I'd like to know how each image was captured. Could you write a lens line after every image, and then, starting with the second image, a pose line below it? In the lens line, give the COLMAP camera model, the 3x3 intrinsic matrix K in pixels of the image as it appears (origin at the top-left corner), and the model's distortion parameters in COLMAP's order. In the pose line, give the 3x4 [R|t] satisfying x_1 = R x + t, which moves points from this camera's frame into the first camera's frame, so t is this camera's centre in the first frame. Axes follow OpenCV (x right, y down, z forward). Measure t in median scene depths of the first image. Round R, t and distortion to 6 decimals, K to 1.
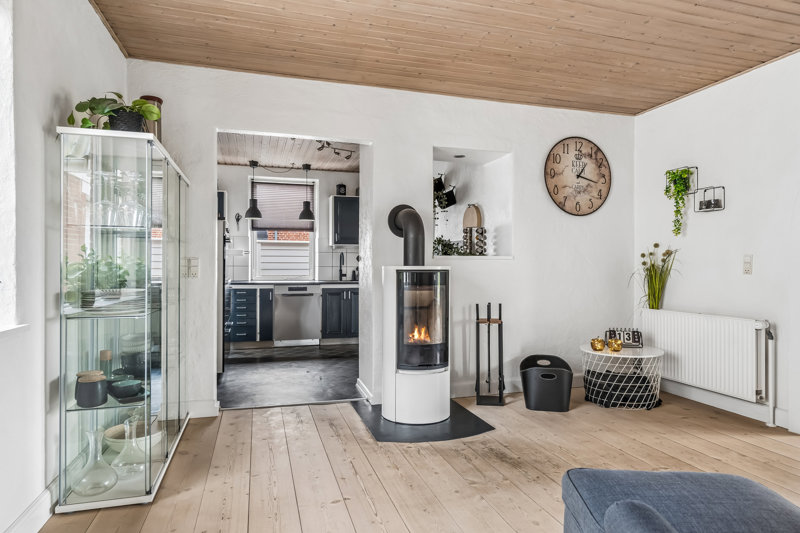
lens RADIAL K [[488.2, 0, 400.0], [0, 488.2, 266.5], [0, 0, 1]] dist [-0.002183, -0.000469]
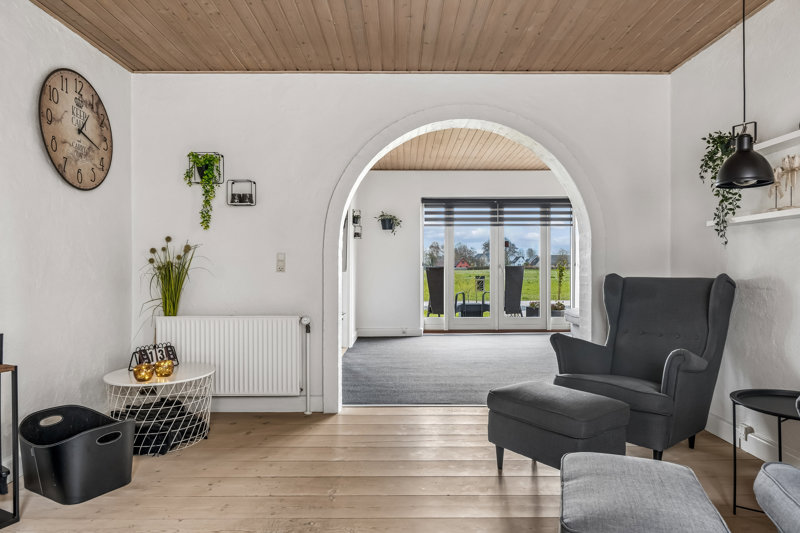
lens RADIAL K [[499.6, 0, 400.0], [0, 499.6, 266.5], [0, 0, 1]] dist [-0.002742, -0.000363]
pose [[0.278178, -0.004188, 0.960520, -0.202775], [0.000735, 0.999991, 0.004148, 0.000080], [-0.960529, -0.000448, 0.278179, 0.436995]]
